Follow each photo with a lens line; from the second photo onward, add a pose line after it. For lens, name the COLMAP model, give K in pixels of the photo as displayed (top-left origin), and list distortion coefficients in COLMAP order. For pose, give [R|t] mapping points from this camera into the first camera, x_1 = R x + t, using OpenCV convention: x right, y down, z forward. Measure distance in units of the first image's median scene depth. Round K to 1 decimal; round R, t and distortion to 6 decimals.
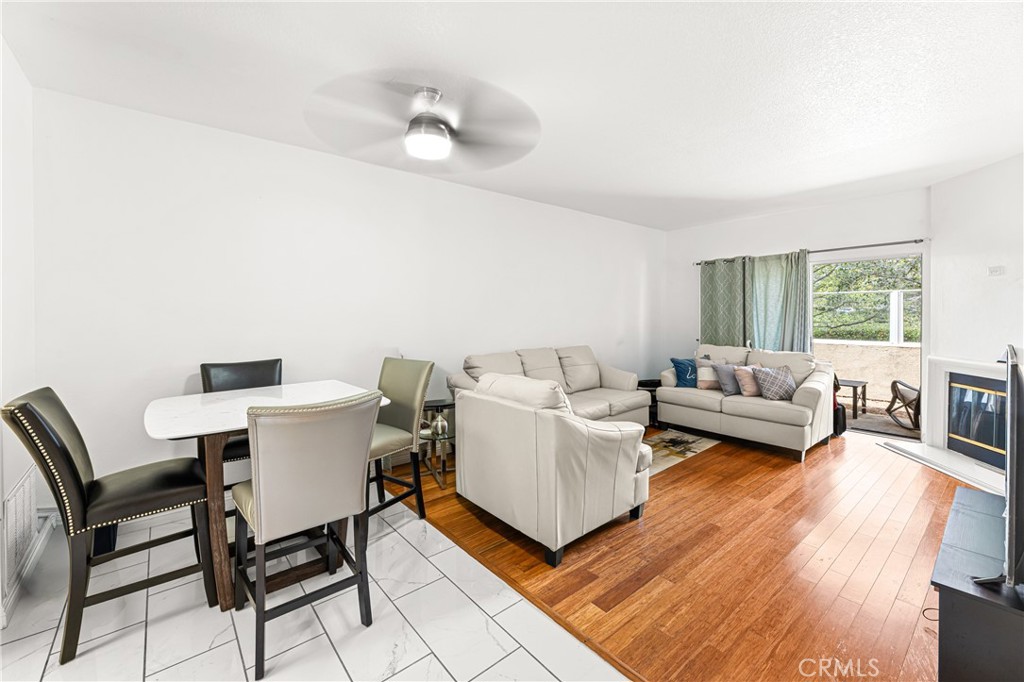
lens RADIAL K [[425.2, 0, 501.7], [0, 425.2, 318.5], [0, 0, 1]] dist [-0.000224, 0.000037]
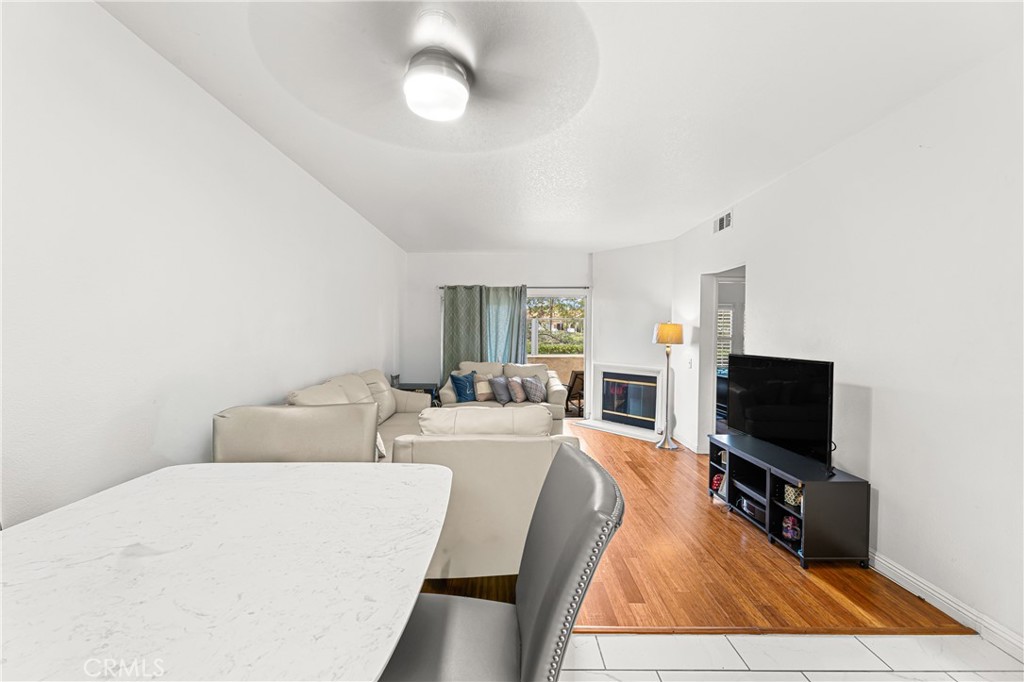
lens RADIAL K [[420.7, 0, 514.7], [0, 420.7, 344.5], [0, 0, 1]] dist [0.000324, 0.000079]
pose [[0.617402, -0.012448, 0.786549, -0.353195], [-0.000844, 0.999864, 0.016486, -0.002327], [-0.786647, -0.010843, 0.617307, 0.254135]]
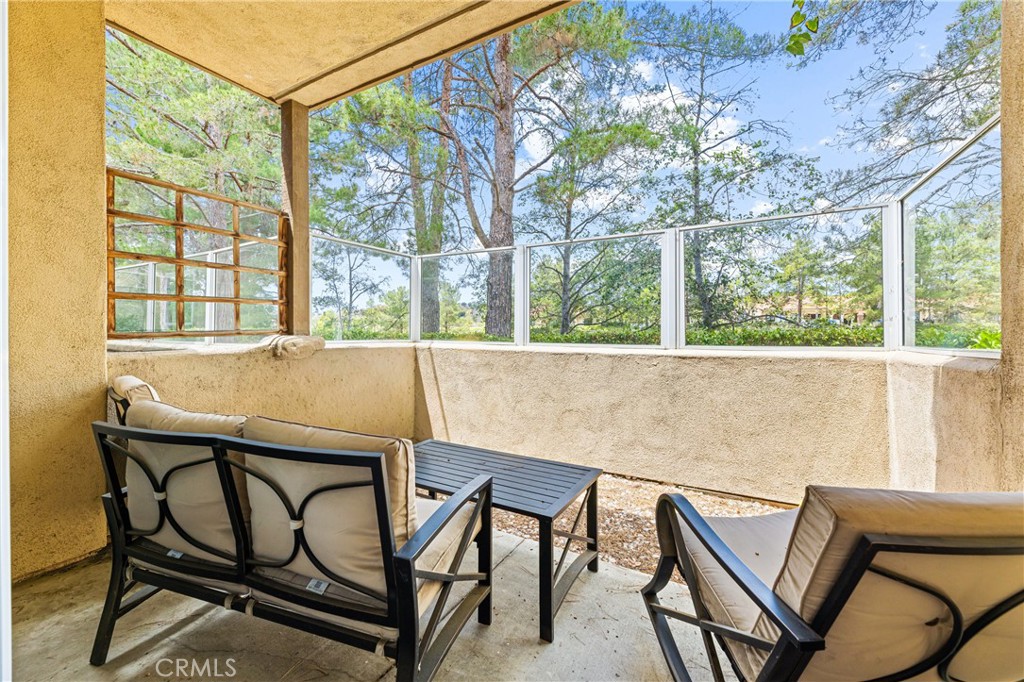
lens RADIAL K [[413.2, 0, 512.2], [0, 413.2, 327.1], [0, 0, 1]] dist [0.001352, 0.000175]
pose [[0.930386, 0.006901, 0.366516, 0.907048], [0.000456, 0.999800, -0.019983, 0.065140], [-0.366581, 0.018759, 0.930197, 0.973914]]
